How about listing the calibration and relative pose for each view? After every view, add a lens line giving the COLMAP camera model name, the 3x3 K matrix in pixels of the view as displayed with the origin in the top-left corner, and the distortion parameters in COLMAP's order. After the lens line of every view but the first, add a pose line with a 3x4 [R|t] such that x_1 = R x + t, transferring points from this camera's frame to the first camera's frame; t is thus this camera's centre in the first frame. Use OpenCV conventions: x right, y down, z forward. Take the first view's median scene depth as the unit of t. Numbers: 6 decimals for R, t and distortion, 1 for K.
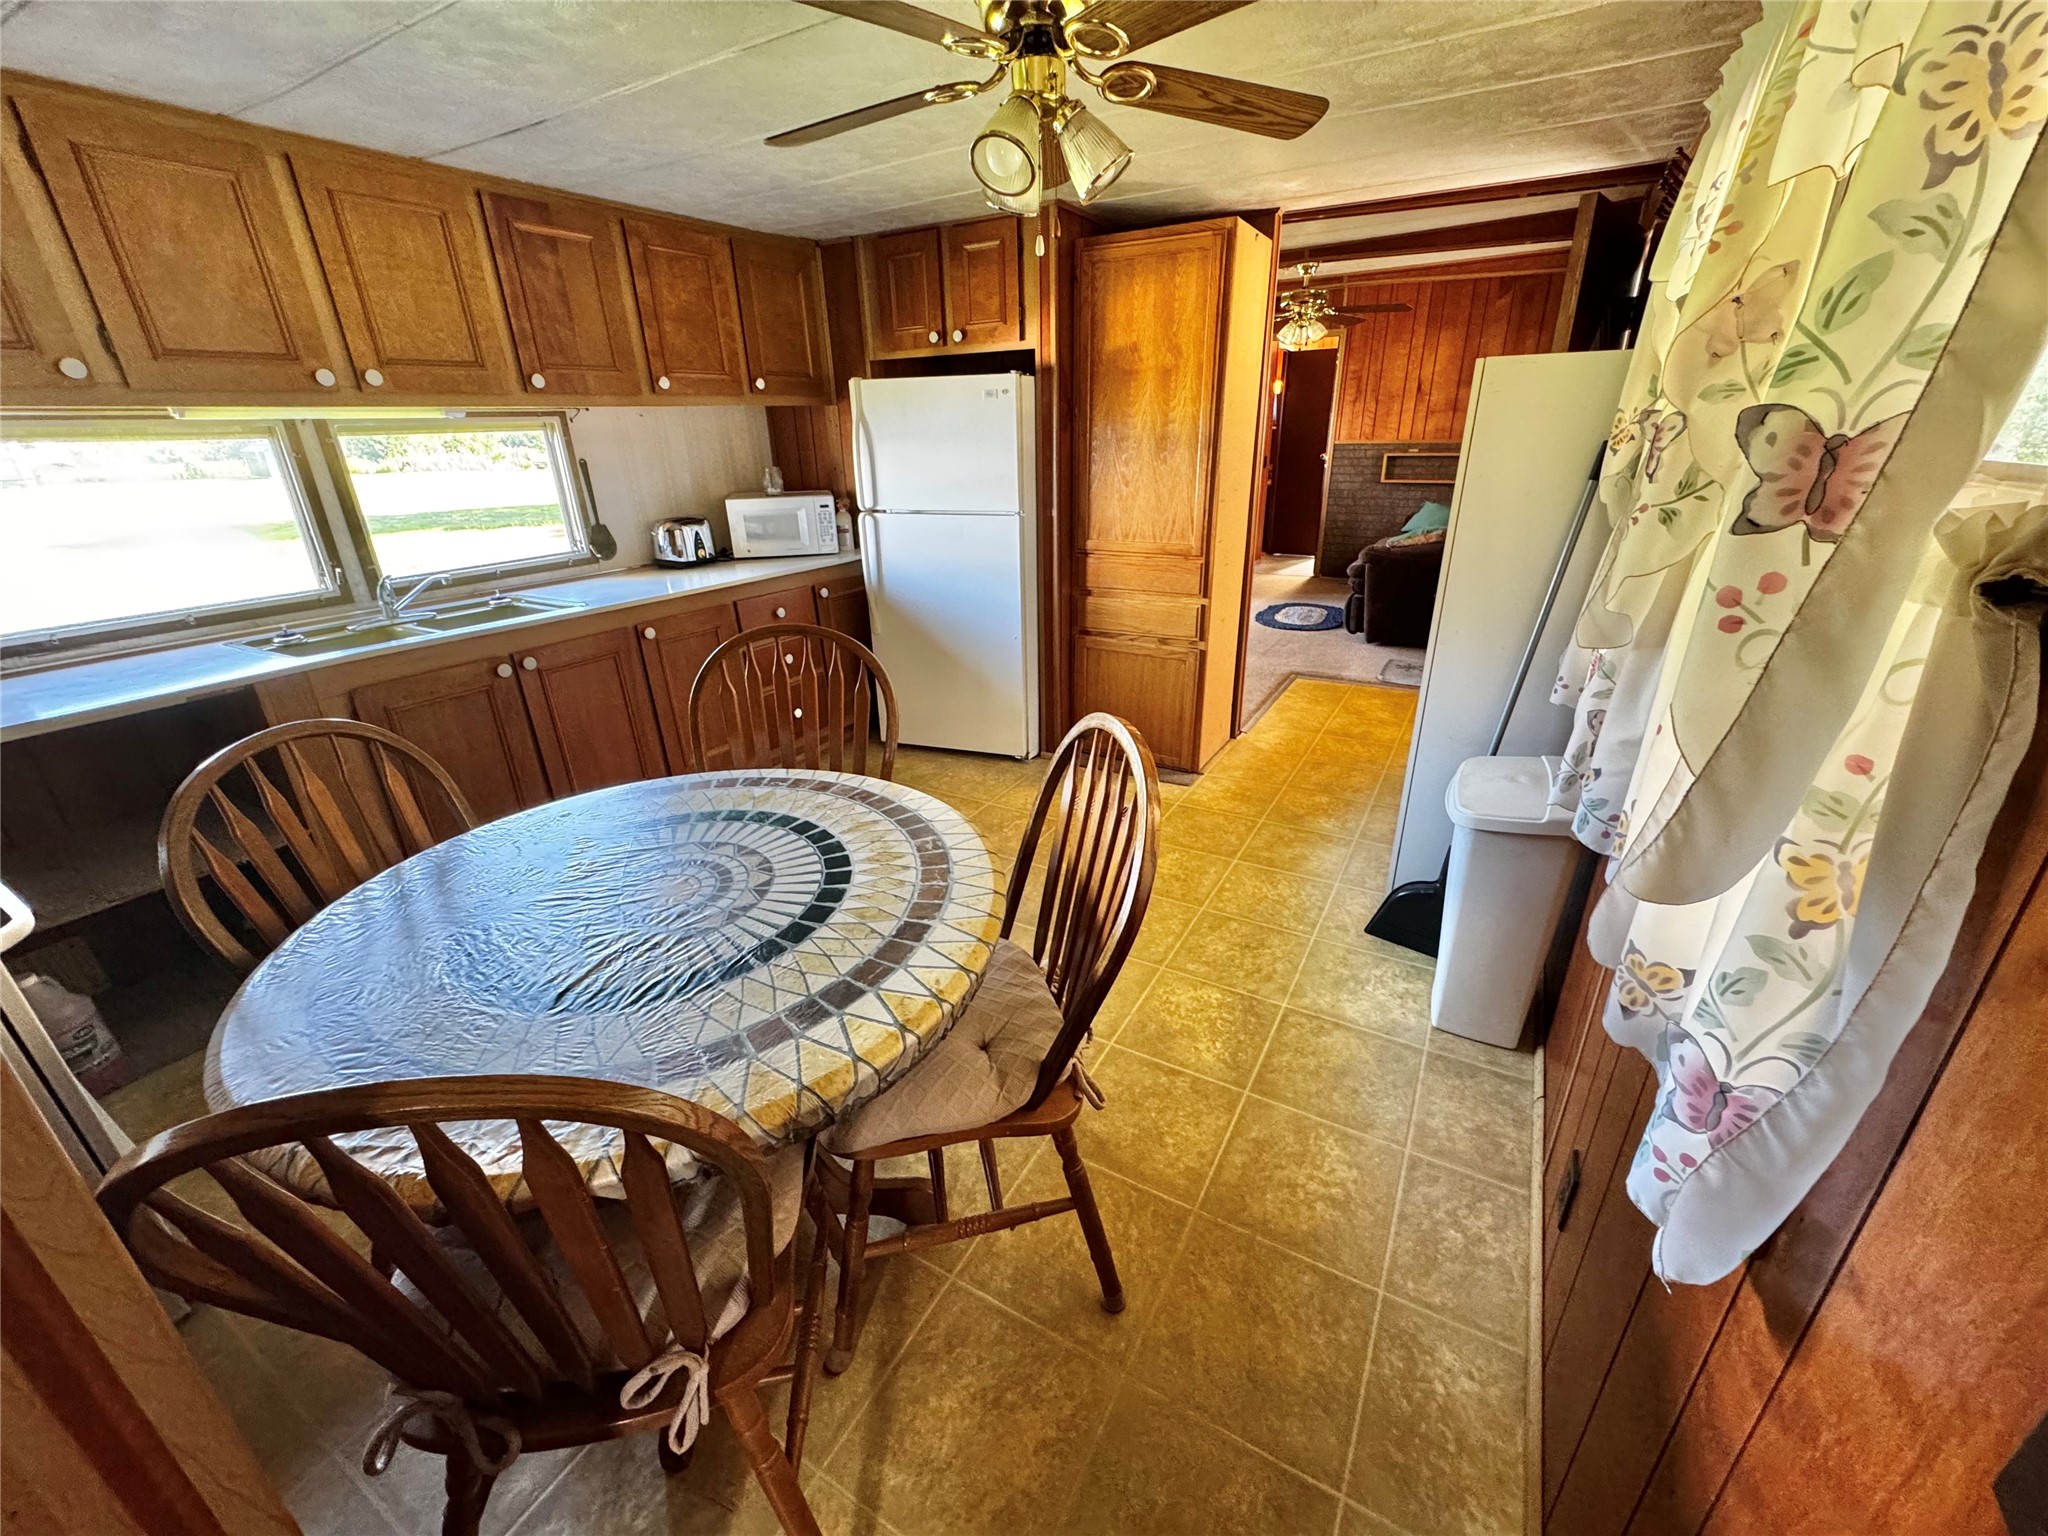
lens RADIAL K [[816.0, 0, 1027.0], [0, 816.0, 770.1], [0, 0, 1]] dist [-0.001514, 0.000176]
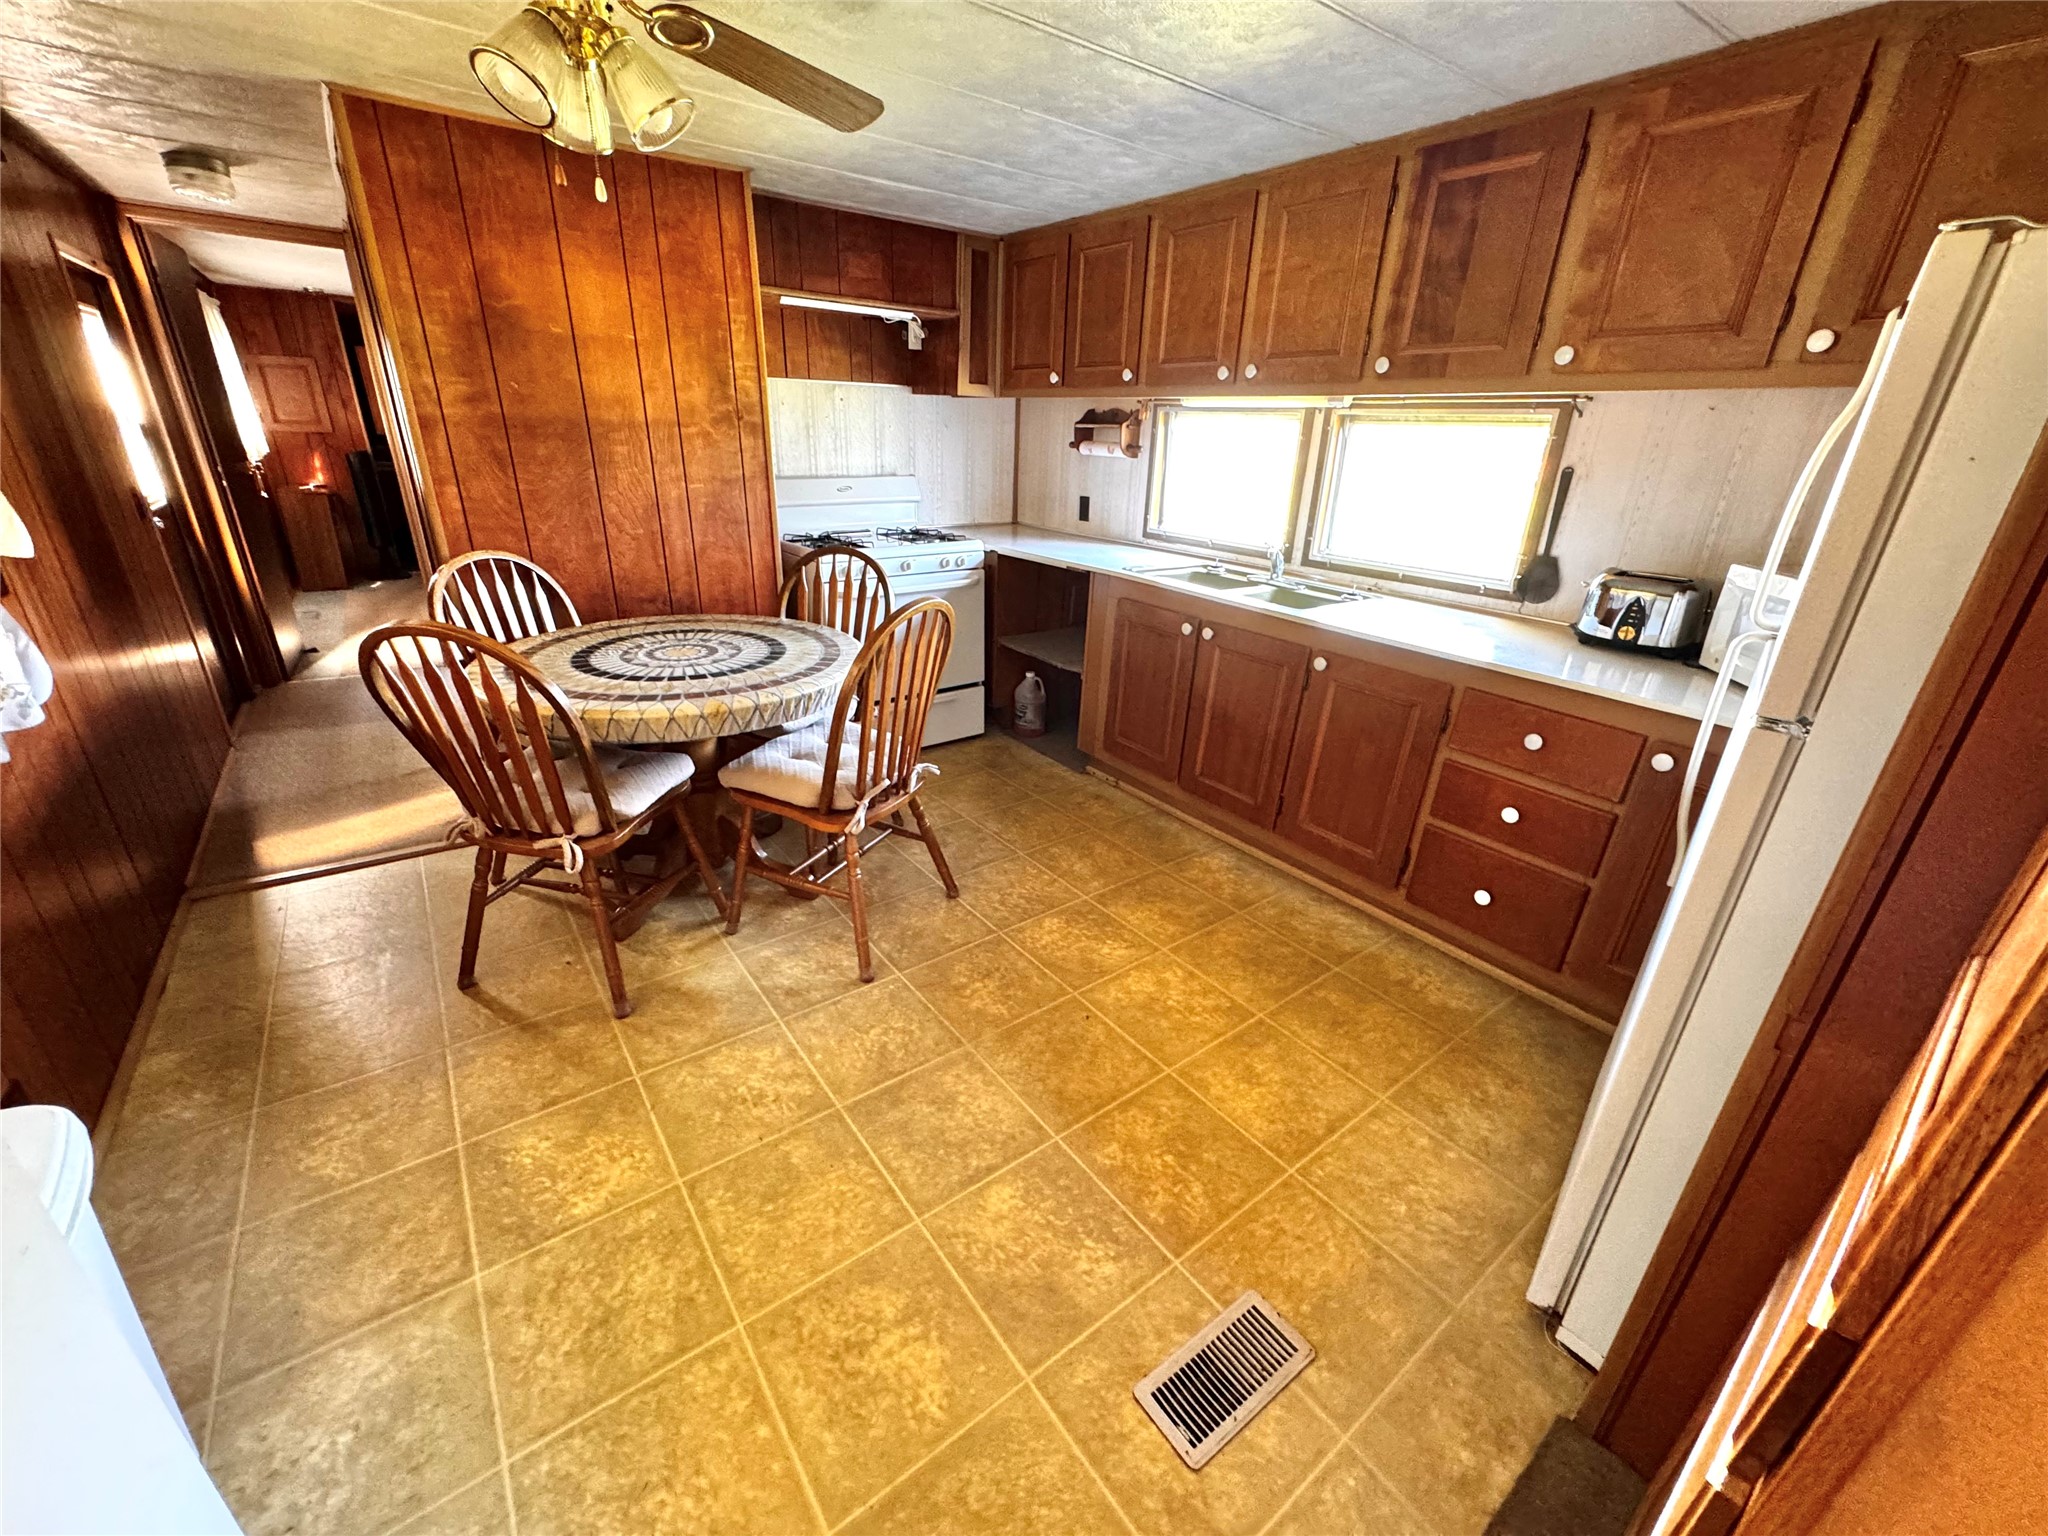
lens RADIAL K [[816.0, 0, 1026.5], [0, 816.0, 769.2], [0, 0, 1]] dist [-0.001514, 0.000176]
pose [[-0.395724, 0.367215, -0.841757, 0.723243], [-0.379584, 0.769220, 0.514020, -0.716232], [0.836253, 0.522927, -0.165010, 1.679591]]
